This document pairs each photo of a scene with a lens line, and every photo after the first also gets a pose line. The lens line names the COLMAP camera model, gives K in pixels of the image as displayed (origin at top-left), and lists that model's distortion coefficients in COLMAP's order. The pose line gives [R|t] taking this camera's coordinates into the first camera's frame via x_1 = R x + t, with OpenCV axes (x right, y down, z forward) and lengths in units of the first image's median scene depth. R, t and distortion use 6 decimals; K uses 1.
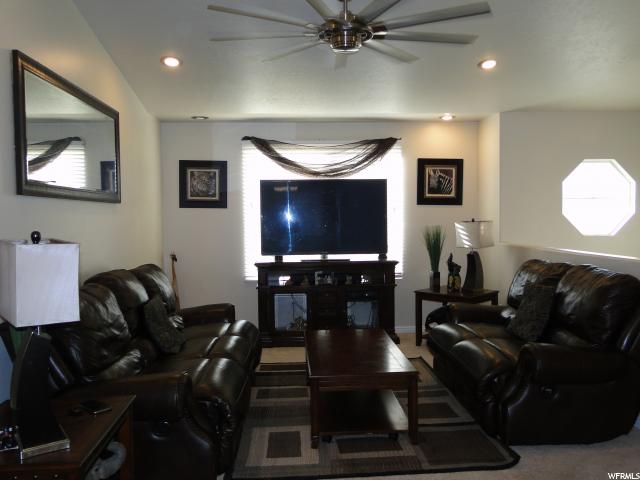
lens RADIAL K [[524.2, 0, 320.0], [0, 524.2, 240.0], [0, 0, 1]] dist [-0.000367, -0.004722]
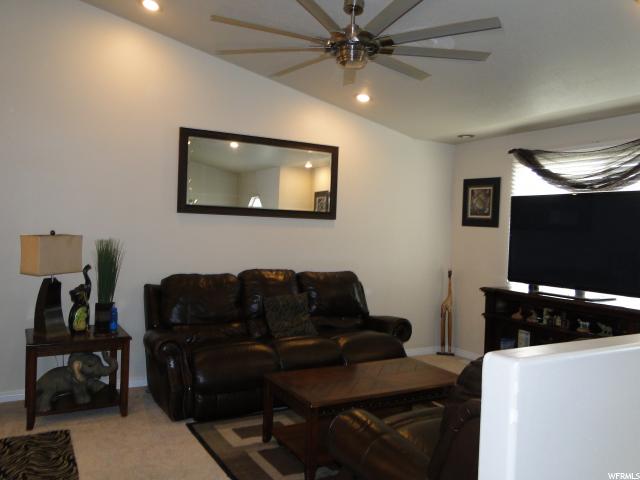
lens RADIAL K [[524.2, 0, 320.0], [0, 524.2, 240.0], [0, 0, 1]] dist [-0.000367, -0.004722]
pose [[0.443971, 0.045208, -0.894900, 0.522736], [-0.081849, 0.996597, 0.009740, -0.021930], [0.892295, 0.068922, 0.446160, 0.305392]]
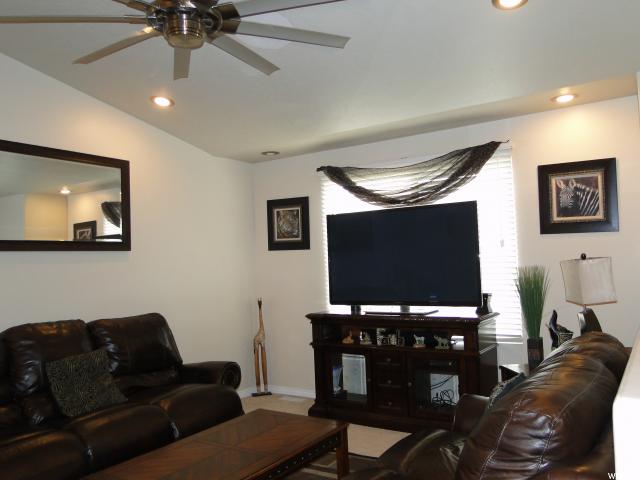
lens RADIAL K [[524.2, 0, 320.0], [0, 524.2, 240.0], [0, 0, 1]] dist [-0.000367, -0.004722]
pose [[0.804371, -0.045001, -0.592421, 0.364196], [0.001041, 0.997233, -0.074338, -0.010933], [0.594127, 0.059178, 0.802192, 0.303531]]
